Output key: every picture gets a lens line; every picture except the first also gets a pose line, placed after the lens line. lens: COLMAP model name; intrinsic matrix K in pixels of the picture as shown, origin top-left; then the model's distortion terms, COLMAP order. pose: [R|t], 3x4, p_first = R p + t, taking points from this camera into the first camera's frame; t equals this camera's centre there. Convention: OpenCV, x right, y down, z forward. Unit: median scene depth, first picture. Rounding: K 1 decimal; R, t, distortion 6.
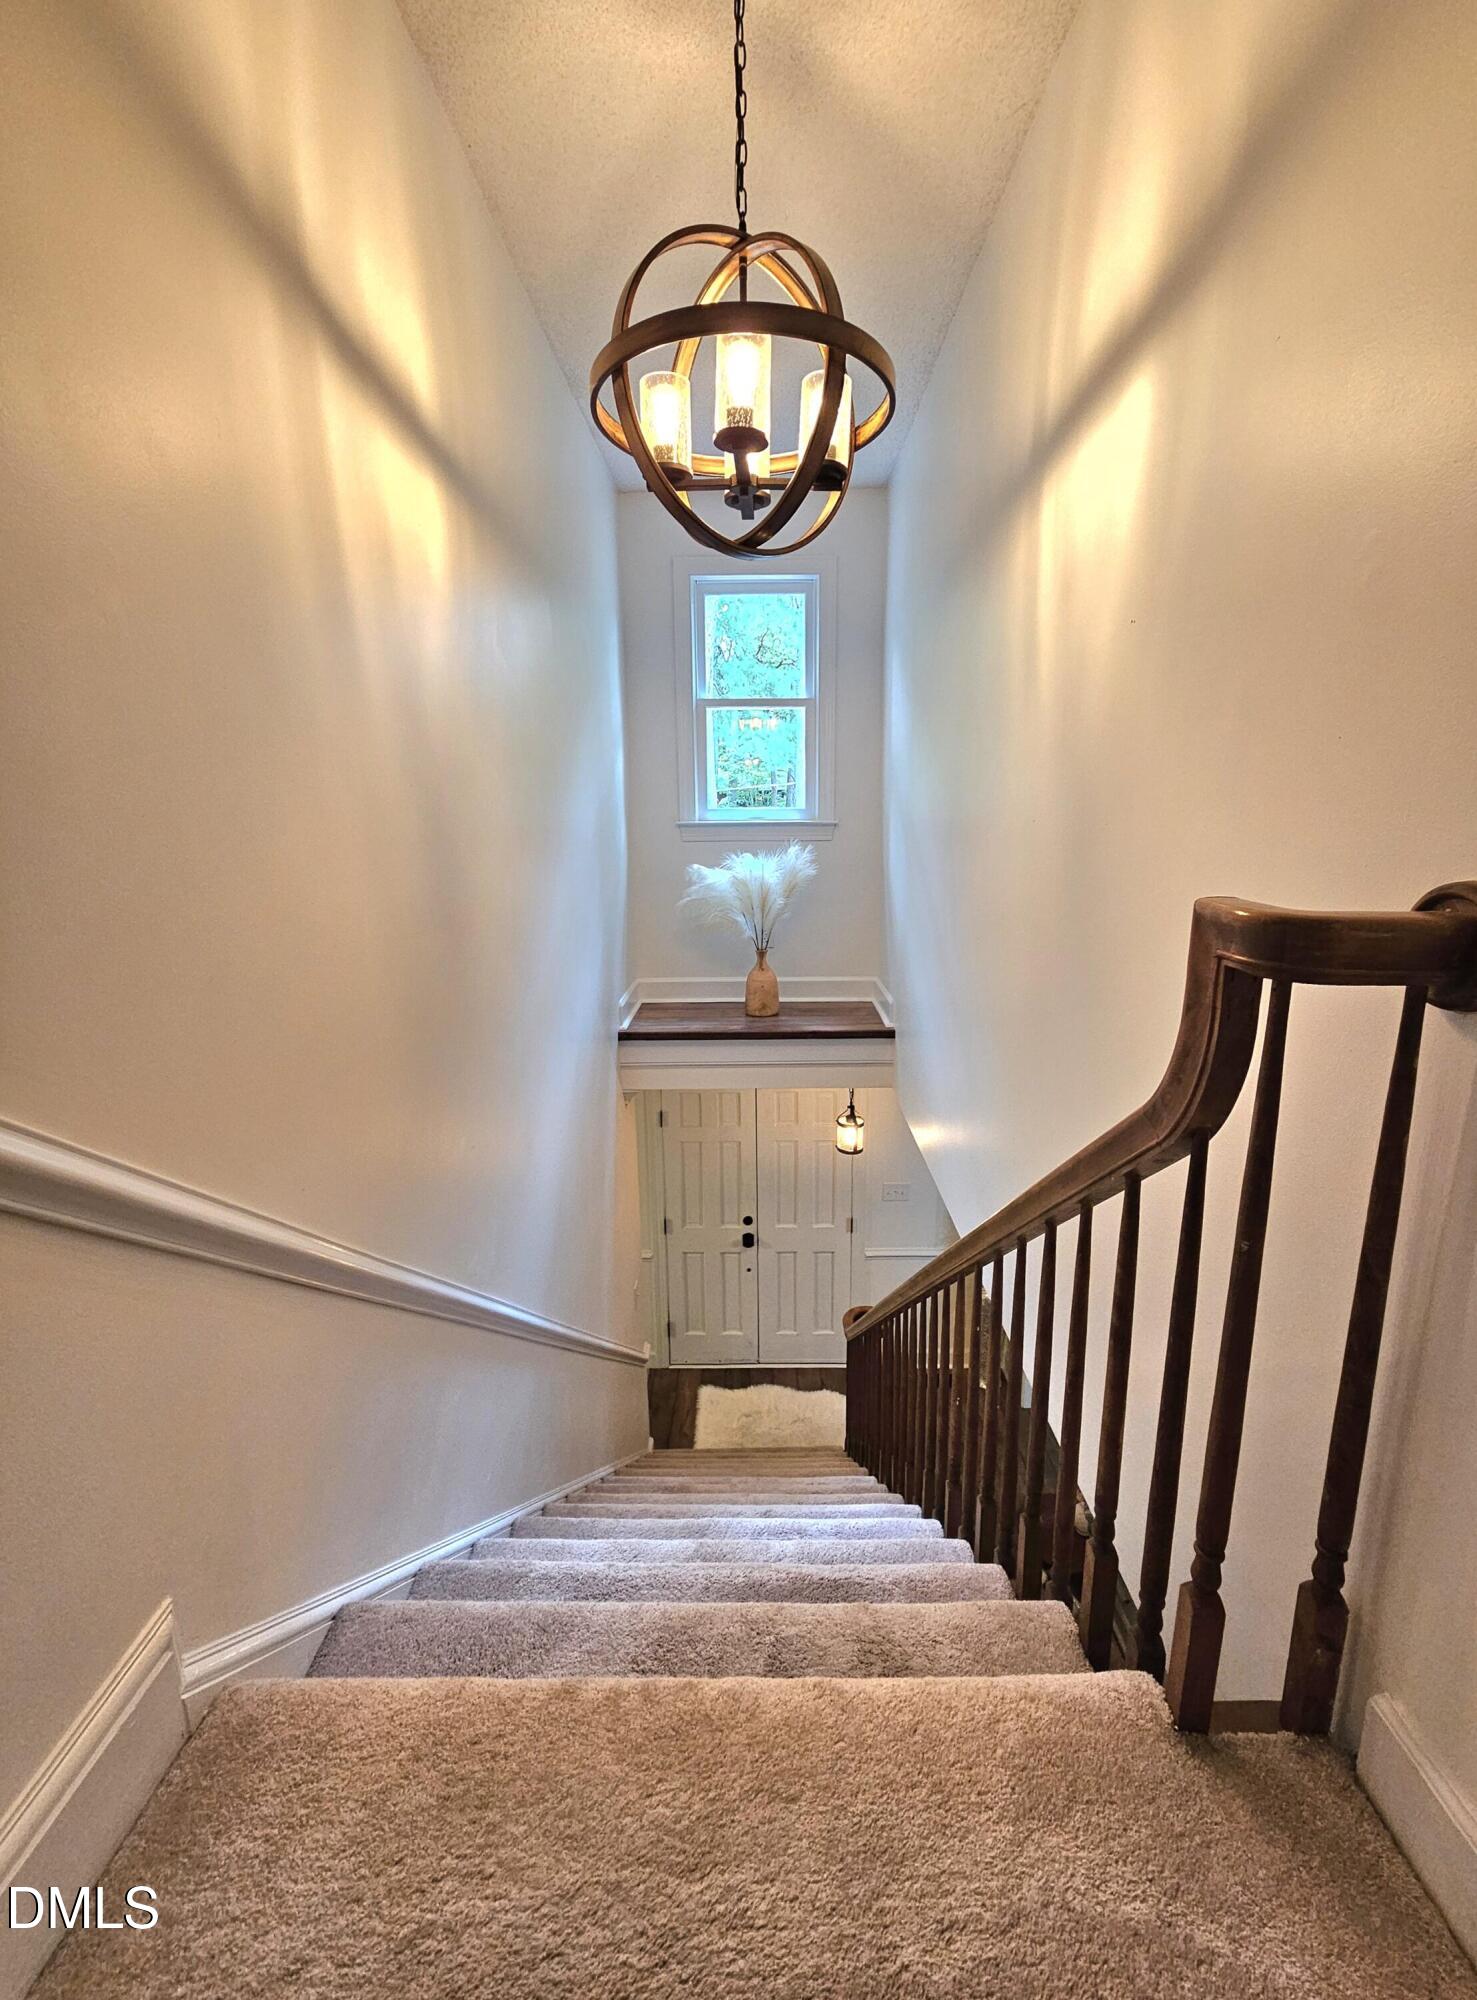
lens RADIAL K [[879.5, 0, 745.1], [0, 879.5, 1004.2], [0, 0, 1]] dist [0.005644, -0.000098]
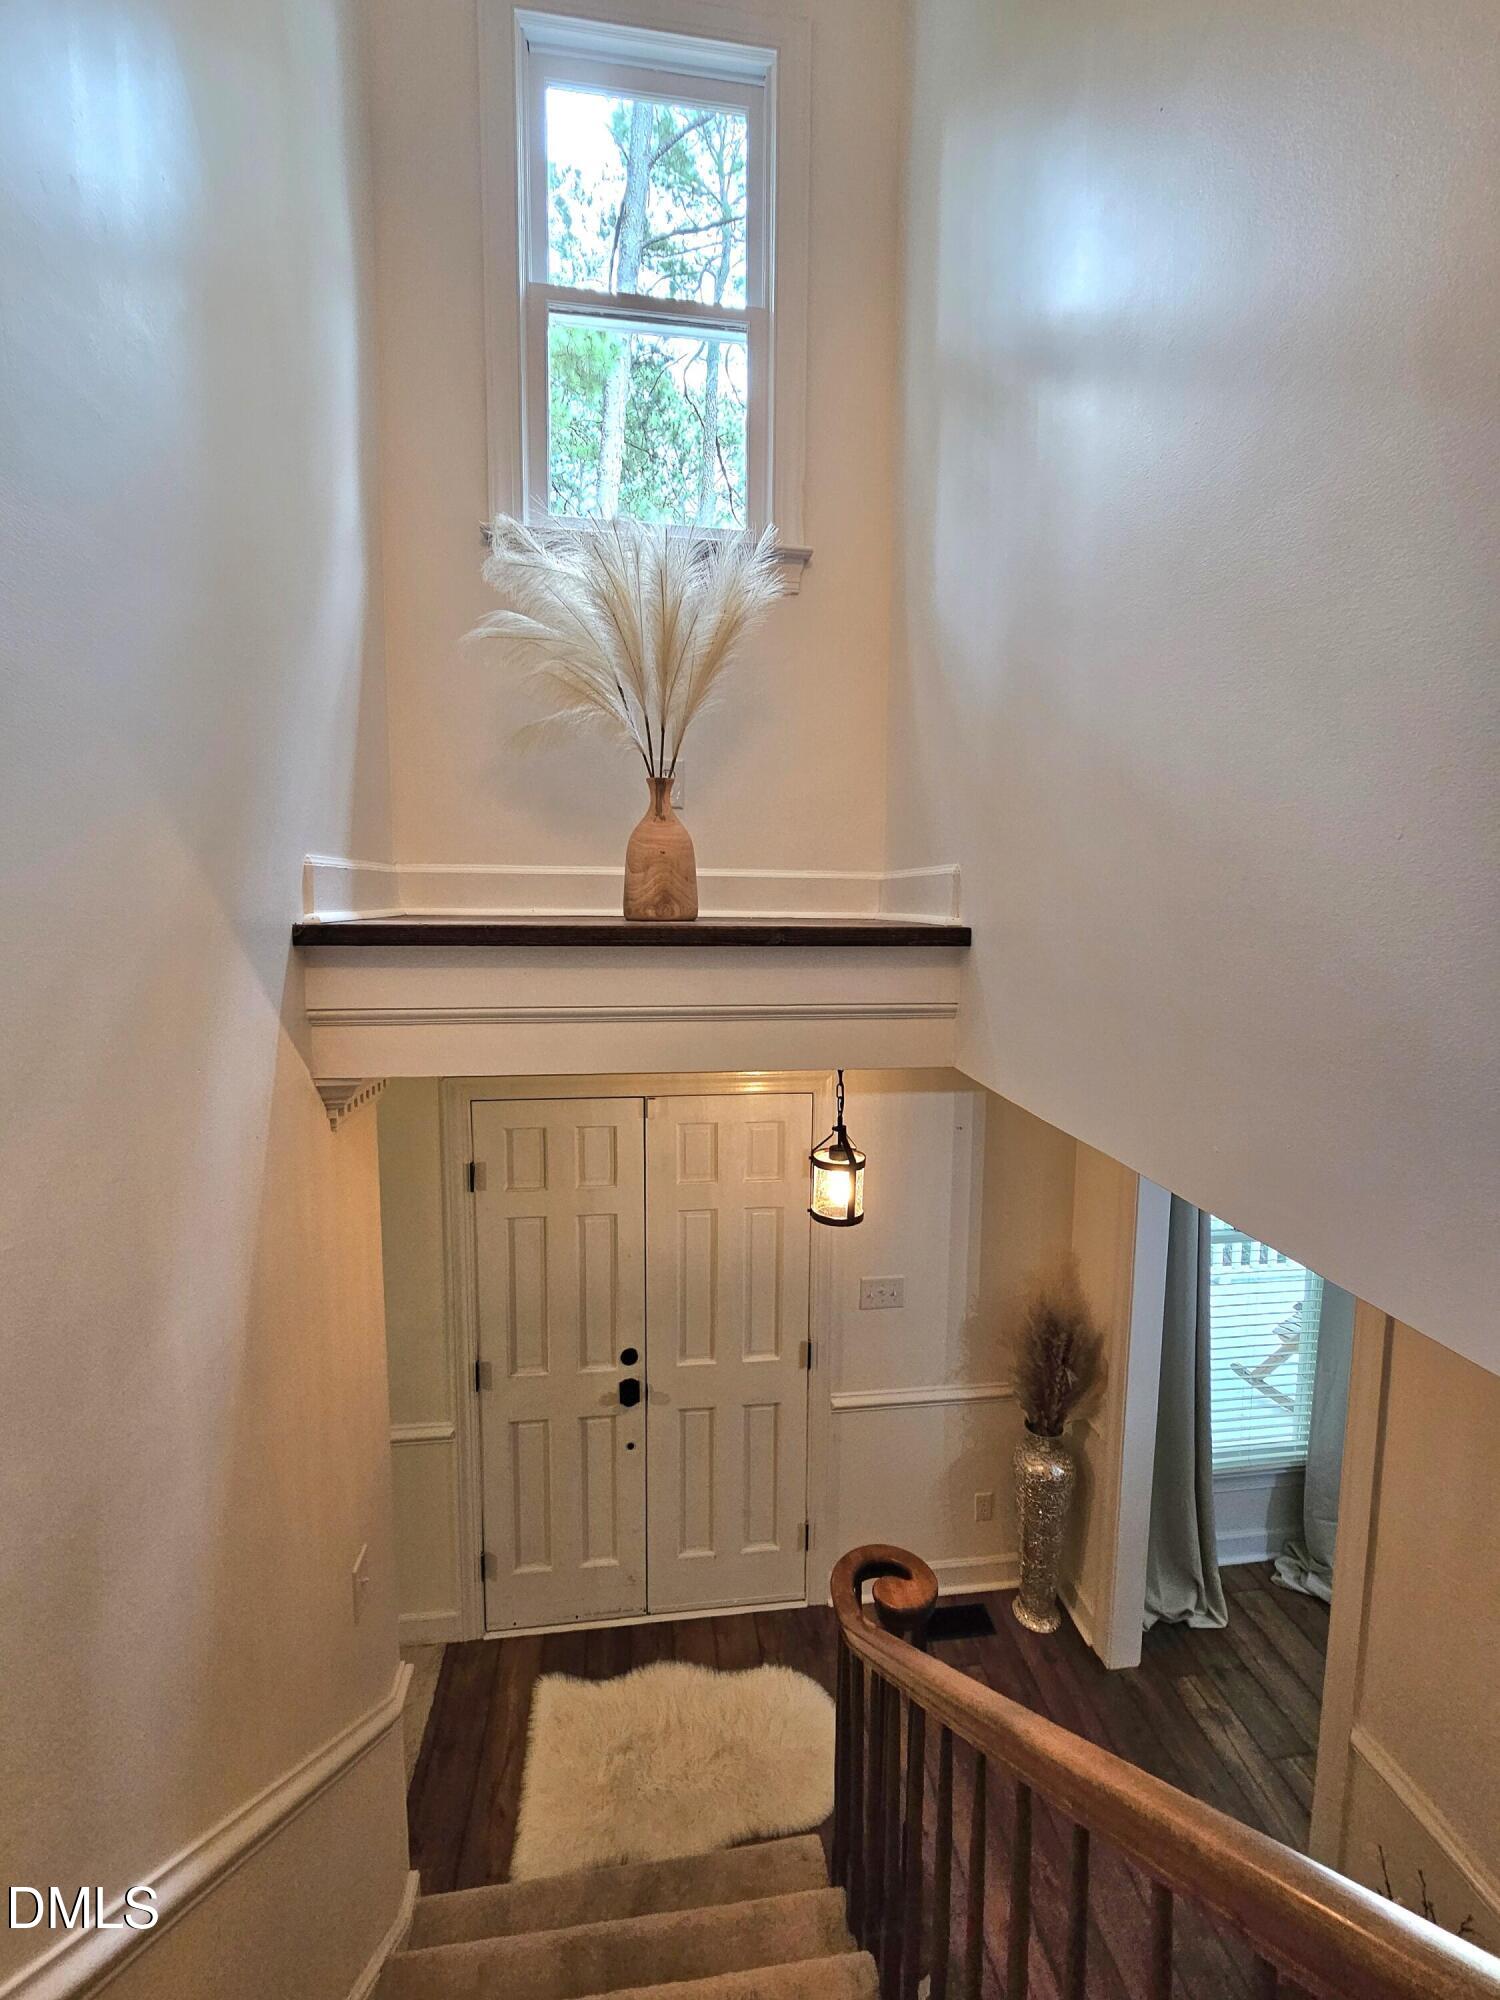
lens RADIAL K [[879.5, 0, 753.2], [0, 879.5, 997.1], [0, 0, 1]] dist [0.005644, -0.000098]
pose [[0.990043, 0.004680, 0.140690, 0.001614], [0.009624, 0.994859, -0.100814, 0.073983], [-0.140439, 0.101165, 0.984907, 0.408558]]
